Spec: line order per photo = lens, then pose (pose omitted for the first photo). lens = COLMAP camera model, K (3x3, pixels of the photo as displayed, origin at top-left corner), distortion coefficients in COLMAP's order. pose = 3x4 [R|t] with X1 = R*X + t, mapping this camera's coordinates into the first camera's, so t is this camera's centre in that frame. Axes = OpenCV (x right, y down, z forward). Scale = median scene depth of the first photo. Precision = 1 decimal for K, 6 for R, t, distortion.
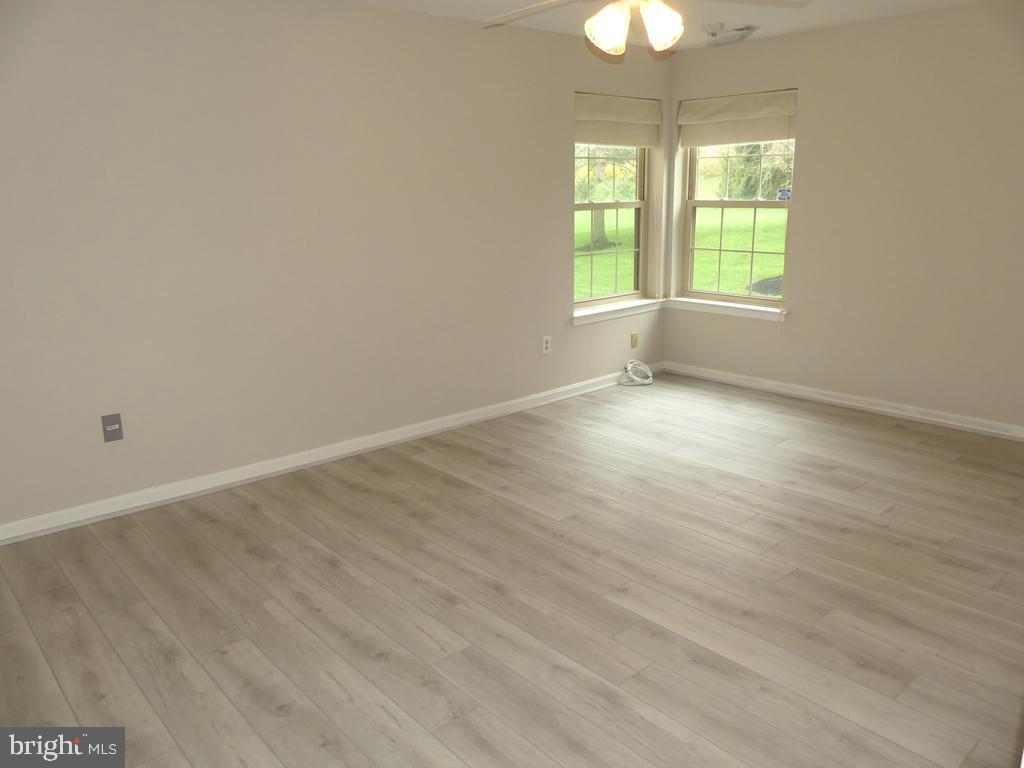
lens RADIAL K [[768.3, 0, 513.0], [0, 768.3, 379.4], [0, 0, 1]] dist [-0.016852, 0.002857]
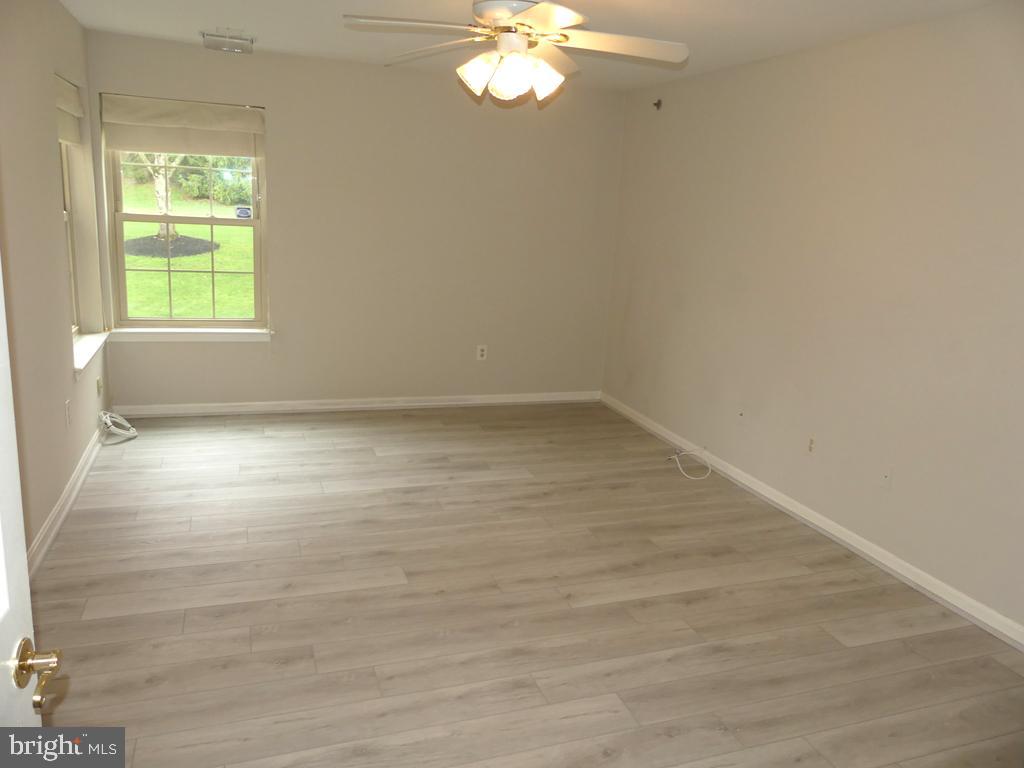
lens RADIAL K [[768.3, 0, 511.7], [0, 768.3, 382.4], [0, 0, 1]] dist [-0.016852, 0.002857]
pose [[0.360844, -0.169909, 0.917018, -0.490090], [0.156659, 0.980336, 0.119996, -0.099859], [-0.919375, 0.100359, 0.380366, 0.361059]]
